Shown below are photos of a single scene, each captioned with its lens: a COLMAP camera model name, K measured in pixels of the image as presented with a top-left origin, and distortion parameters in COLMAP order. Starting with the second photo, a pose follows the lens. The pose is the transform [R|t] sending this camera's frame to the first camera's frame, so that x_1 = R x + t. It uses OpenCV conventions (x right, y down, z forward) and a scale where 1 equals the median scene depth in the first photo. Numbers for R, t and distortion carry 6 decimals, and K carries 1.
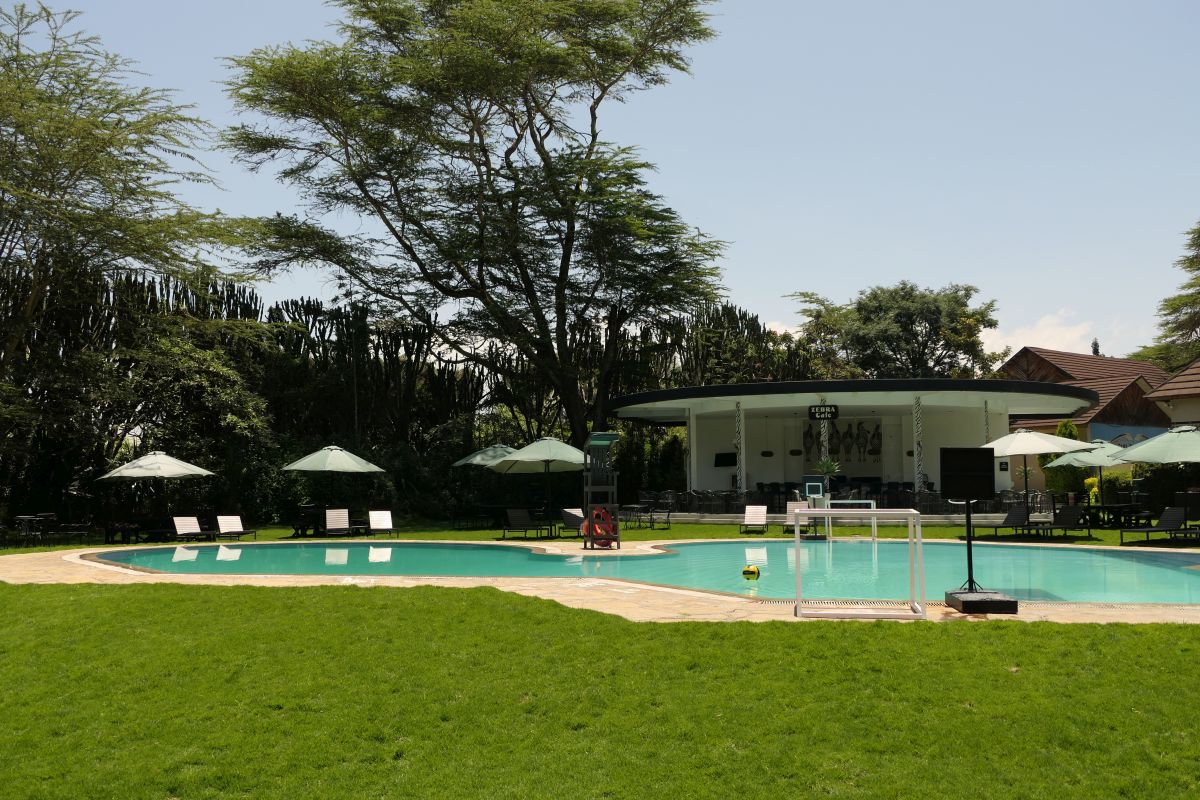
lens RADIAL K [[1136.1, 0, 600.1], [0, 1136.1, 402.8], [0, 0, 1]] dist [-0.011861, 0.000000]
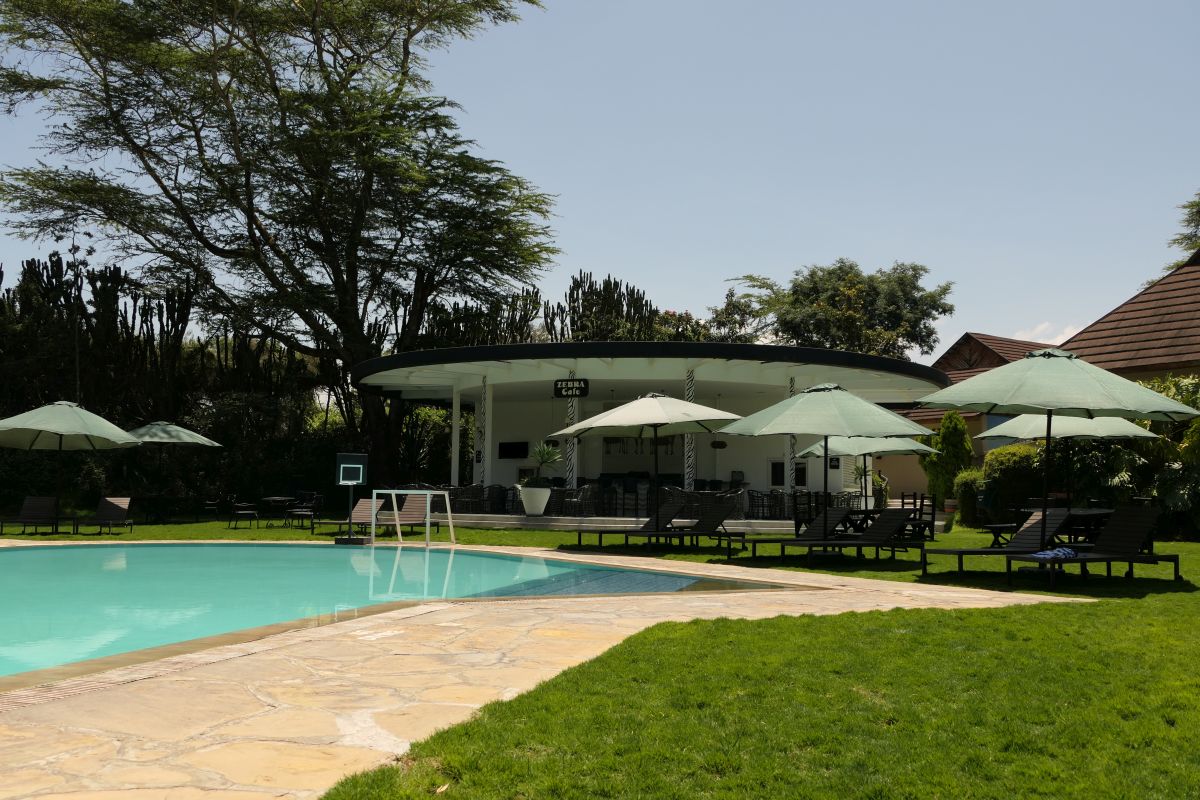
lens RADIAL K [[1136.1, 0, 600.0], [0, 1136.1, 397.2], [0, 0, 1]] dist [-0.011861, 0.000000]
pose [[0.997078, 0.013803, -0.075135, 0.169763], [-0.014796, 0.999810, -0.012682, 0.015119], [0.074945, 0.013757, 0.997093, 0.129260]]
